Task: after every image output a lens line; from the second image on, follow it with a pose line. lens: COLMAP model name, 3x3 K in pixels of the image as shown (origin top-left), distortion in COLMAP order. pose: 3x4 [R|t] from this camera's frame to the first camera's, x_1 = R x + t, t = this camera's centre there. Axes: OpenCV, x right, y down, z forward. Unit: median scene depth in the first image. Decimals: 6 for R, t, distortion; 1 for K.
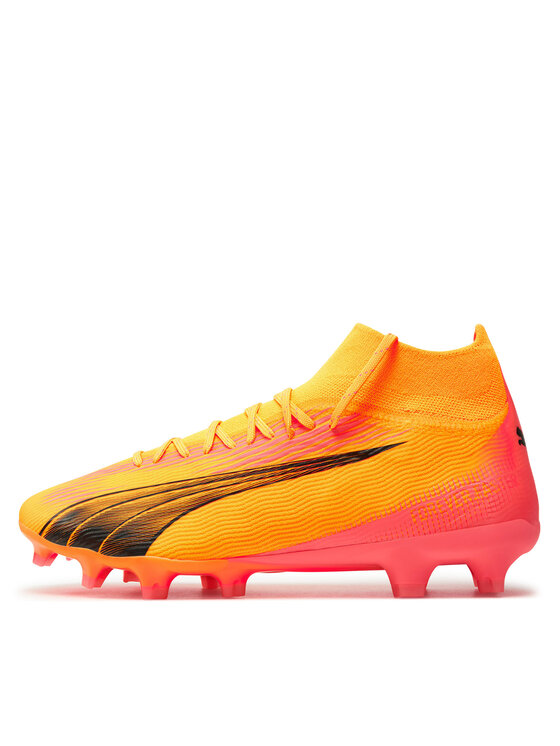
lens RADIAL K [[900.0, 0, 280.0], [0, 900.0, 373.0], [0, 0, 1]] dist [-0.049770, -0.003892]
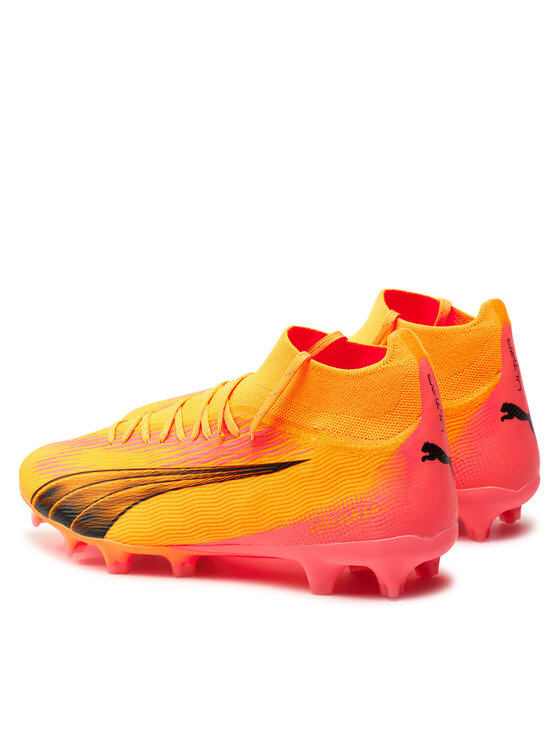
lens RADIAL K [[2192.8, 0, 280.0], [0, 2192.8, 373.0], [0, 0, 1]] dist [0.070504, 0.123785]
pose [[0.941447, 0.036674, -0.335160, 0.971803], [0.078446, 0.942960, 0.323532, -0.865480], [0.327908, -0.330880, 0.884870, -1.296329]]
